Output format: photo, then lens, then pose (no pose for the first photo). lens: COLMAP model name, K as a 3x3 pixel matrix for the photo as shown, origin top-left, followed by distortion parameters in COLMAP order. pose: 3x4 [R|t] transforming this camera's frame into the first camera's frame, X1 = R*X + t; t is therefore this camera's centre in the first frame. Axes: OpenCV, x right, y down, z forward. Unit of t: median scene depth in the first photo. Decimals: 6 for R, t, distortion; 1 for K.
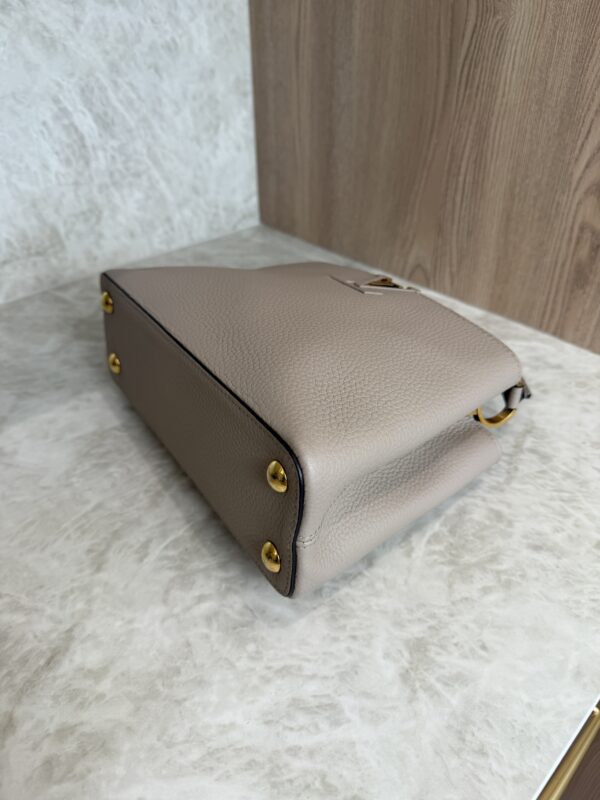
lens RADIAL K [[586.2, 0, 299.9], [0, 586.2, 398.0], [0, 0, 1]] dist [-0.029812, 0.005346]
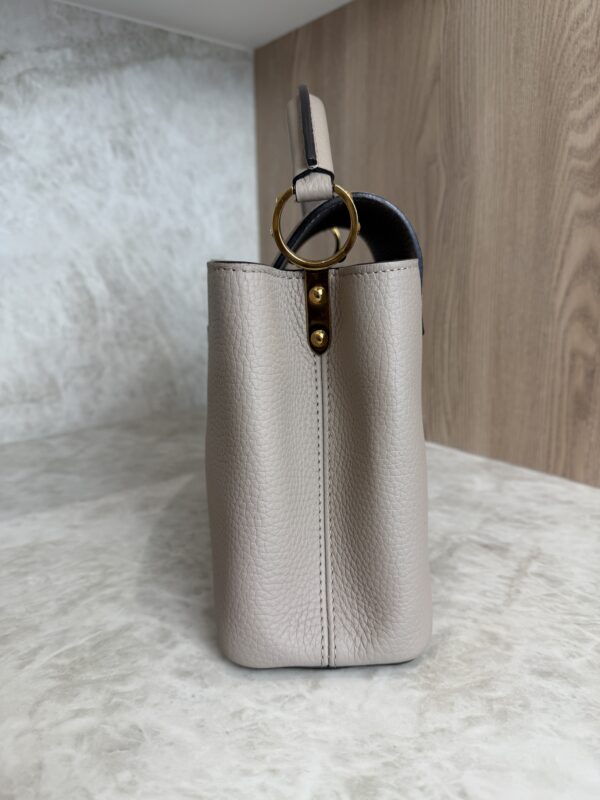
lens RADIAL K [[588.2, 0, 300.1], [0, 588.2, 399.0], [0, 0, 1]] dist [-0.033983, 0.003659]
pose [[0.997731, 0.007091, -0.066956, 0.134434], [-0.032980, 0.918444, -0.394175, 0.220857], [0.058700, 0.395488, 0.916593, 0.156833]]
